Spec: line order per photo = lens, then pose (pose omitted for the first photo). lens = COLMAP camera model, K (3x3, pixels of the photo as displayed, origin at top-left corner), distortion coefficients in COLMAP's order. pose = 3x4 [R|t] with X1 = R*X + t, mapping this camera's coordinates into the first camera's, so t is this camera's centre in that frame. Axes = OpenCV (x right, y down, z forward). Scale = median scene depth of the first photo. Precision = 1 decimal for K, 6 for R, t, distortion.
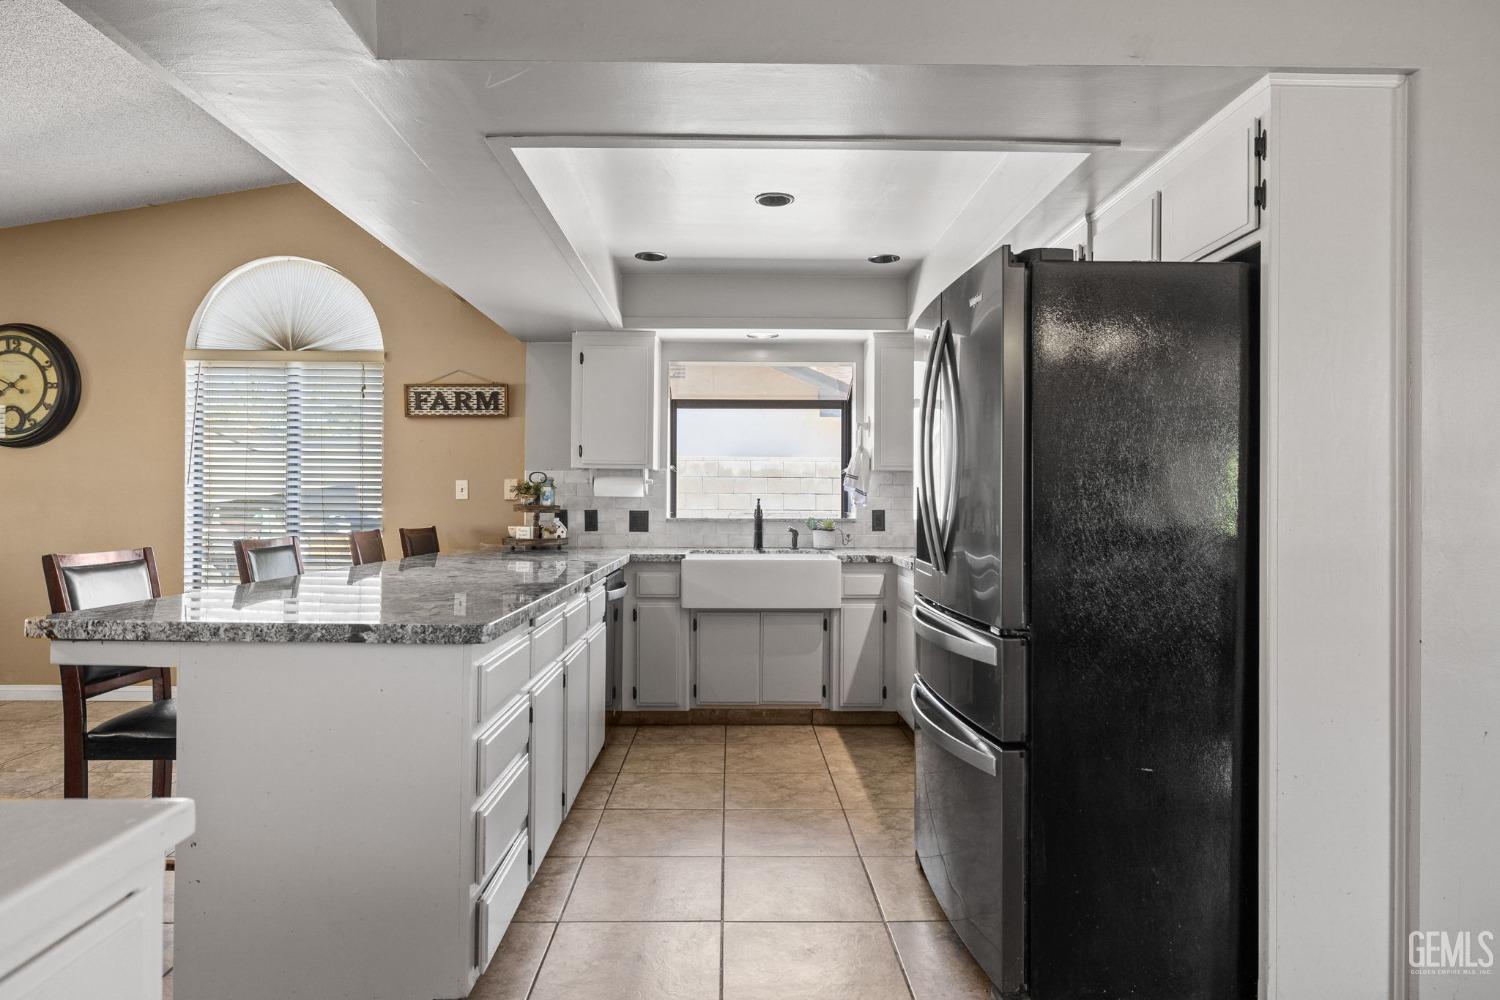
lens RADIAL K [[887.1, 0, 750.0], [0, 887.1, 500.0], [0, 0, 1]] dist [-0.005898, 0.001677]
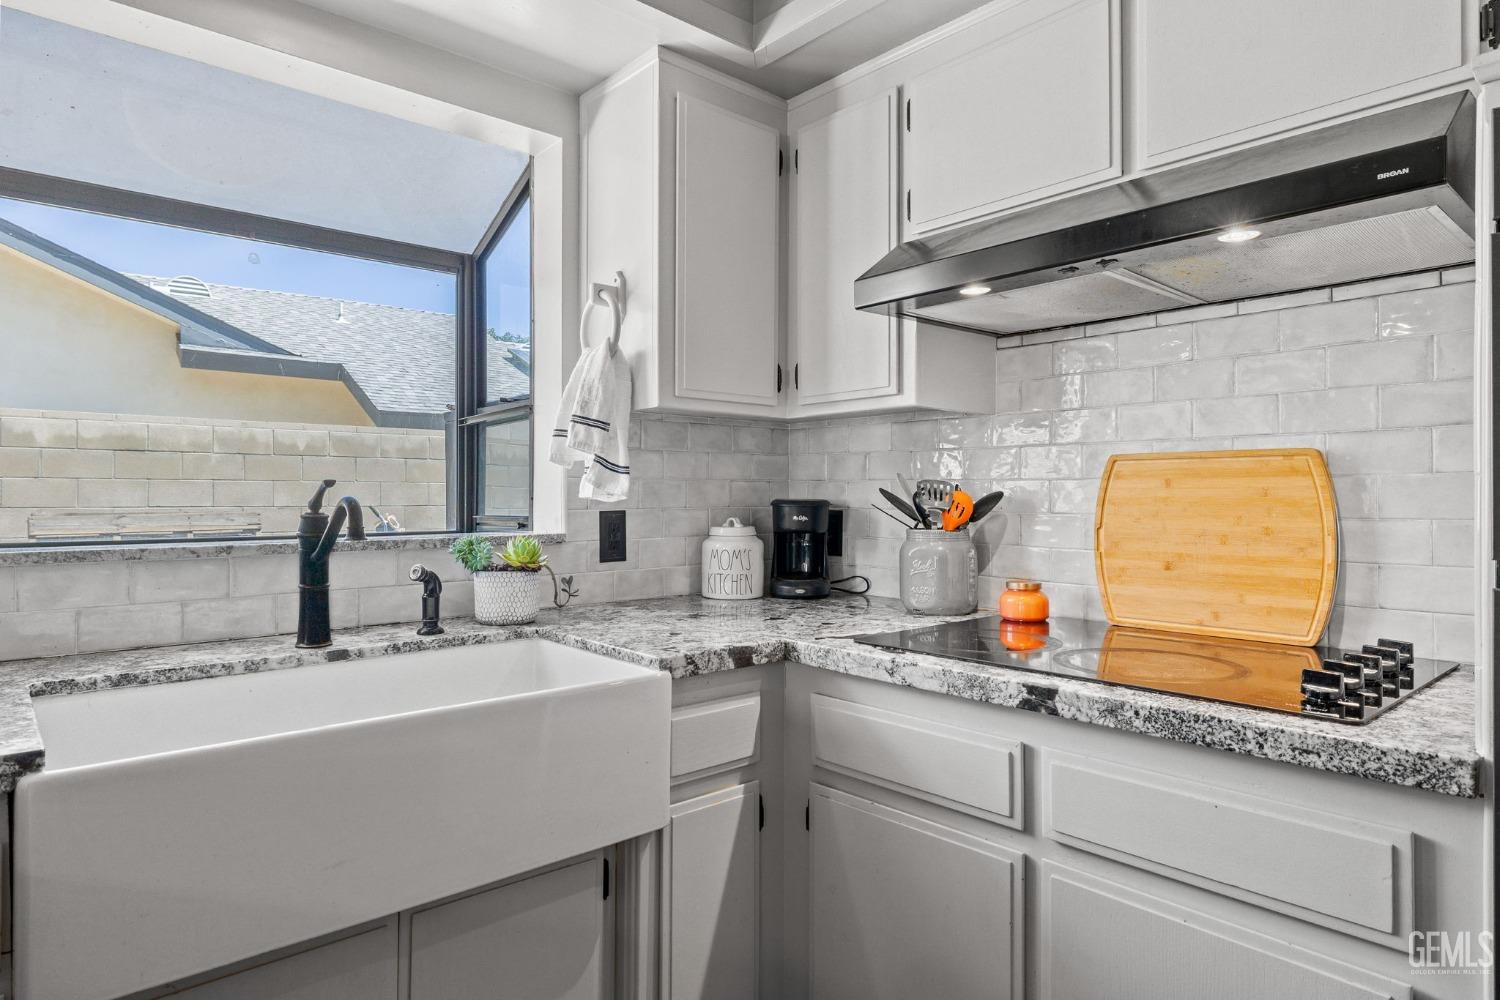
lens RADIAL K [[870.1, 0, 746.2], [0, 870.1, 488.9], [0, 0, 1]] dist [0.000412, -0.000379]
pose [[0.762173, 0.000421, 0.647374, -0.070839], [0.000629, 0.999999, -0.001390, 0.002013], [-0.647373, 0.001467, 0.762172, 0.668883]]
